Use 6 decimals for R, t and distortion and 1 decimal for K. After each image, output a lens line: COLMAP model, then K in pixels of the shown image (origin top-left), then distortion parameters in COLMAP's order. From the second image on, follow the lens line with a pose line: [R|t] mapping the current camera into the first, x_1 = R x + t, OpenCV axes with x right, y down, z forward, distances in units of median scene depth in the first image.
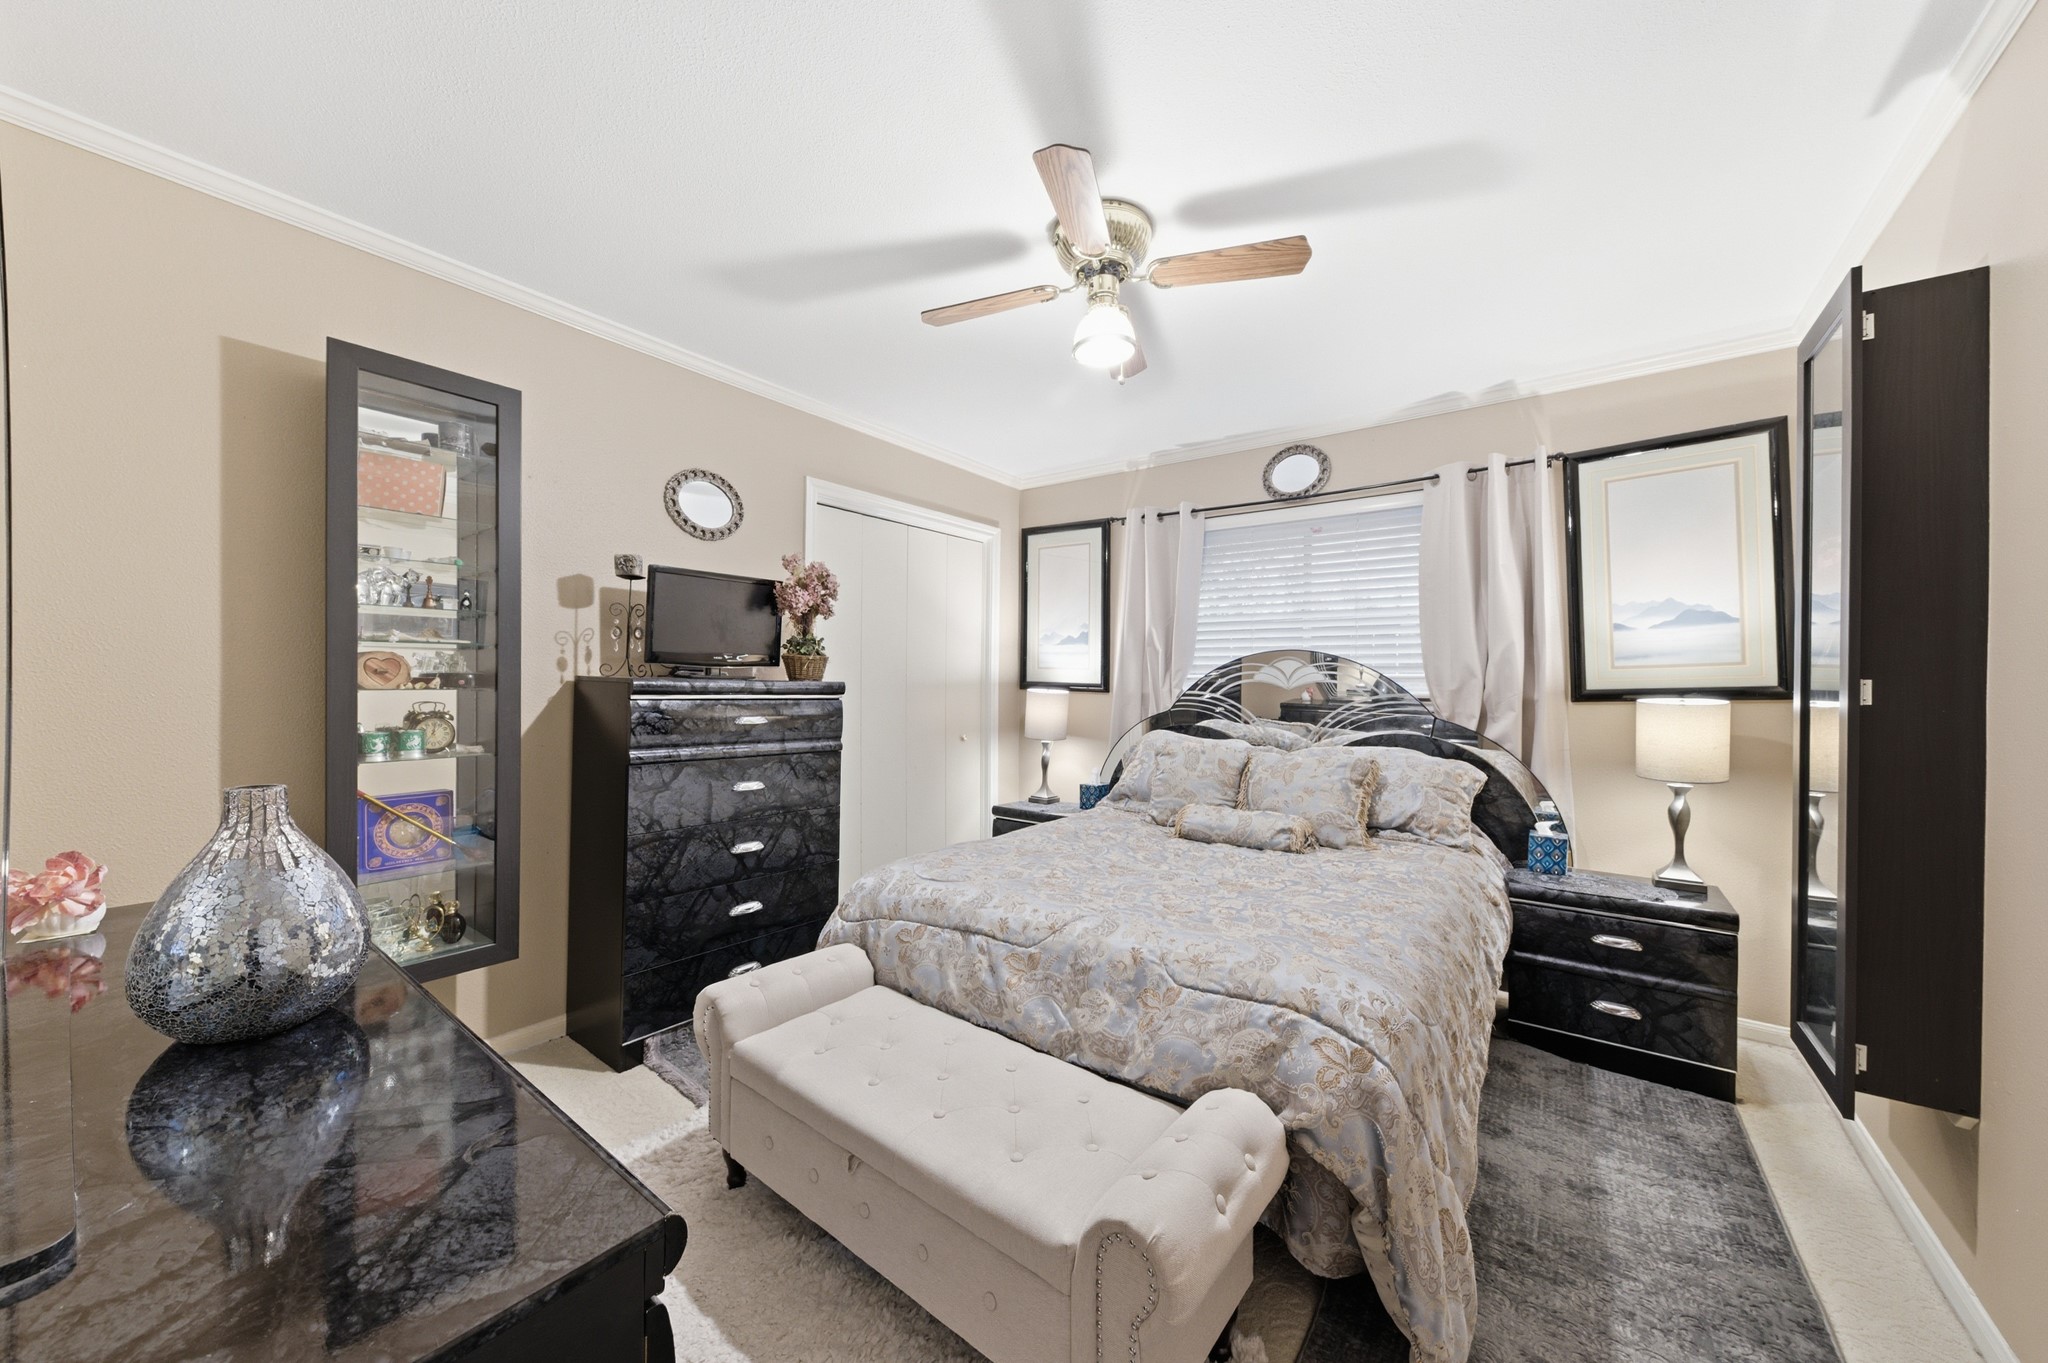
lens RADIAL K [[731.9, 0, 1038.0], [0, 731.9, 691.6], [0, 0, 1]] dist [-0.001022, -0.000127]
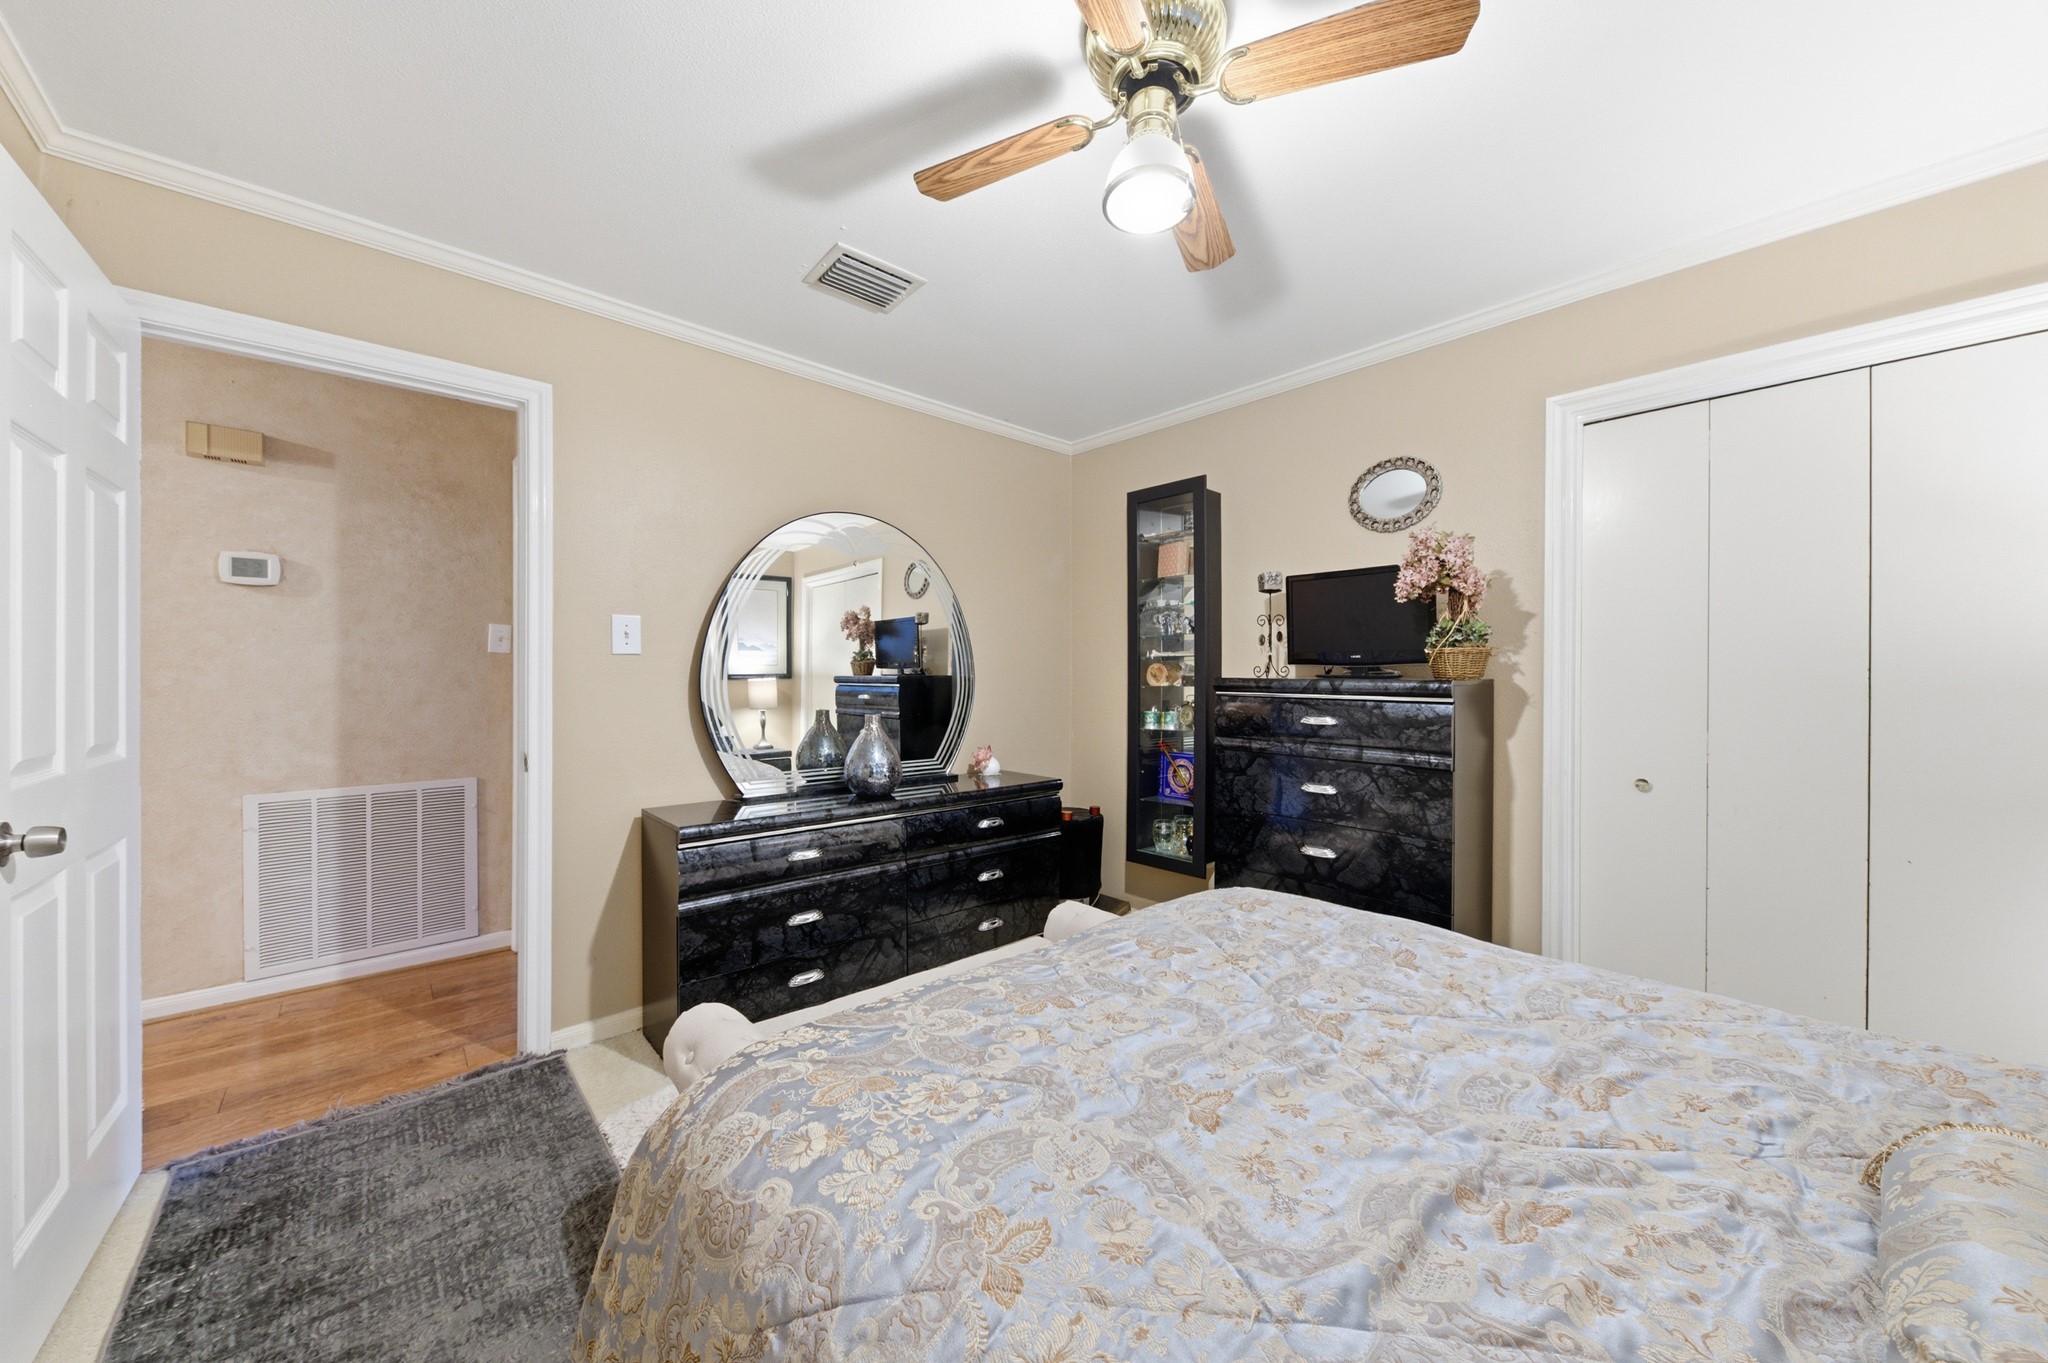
lens RADIAL K [[731.9, 0, 1038.0], [0, 731.9, 691.6], [0, 0, 1]] dist [-0.001022, -0.000127]
pose [[-0.184079, 0.003437, -0.982905, 0.621370], [-0.018818, 0.999798, 0.007020, 0.001047], [0.982731, 0.019788, -0.183978, 0.807478]]
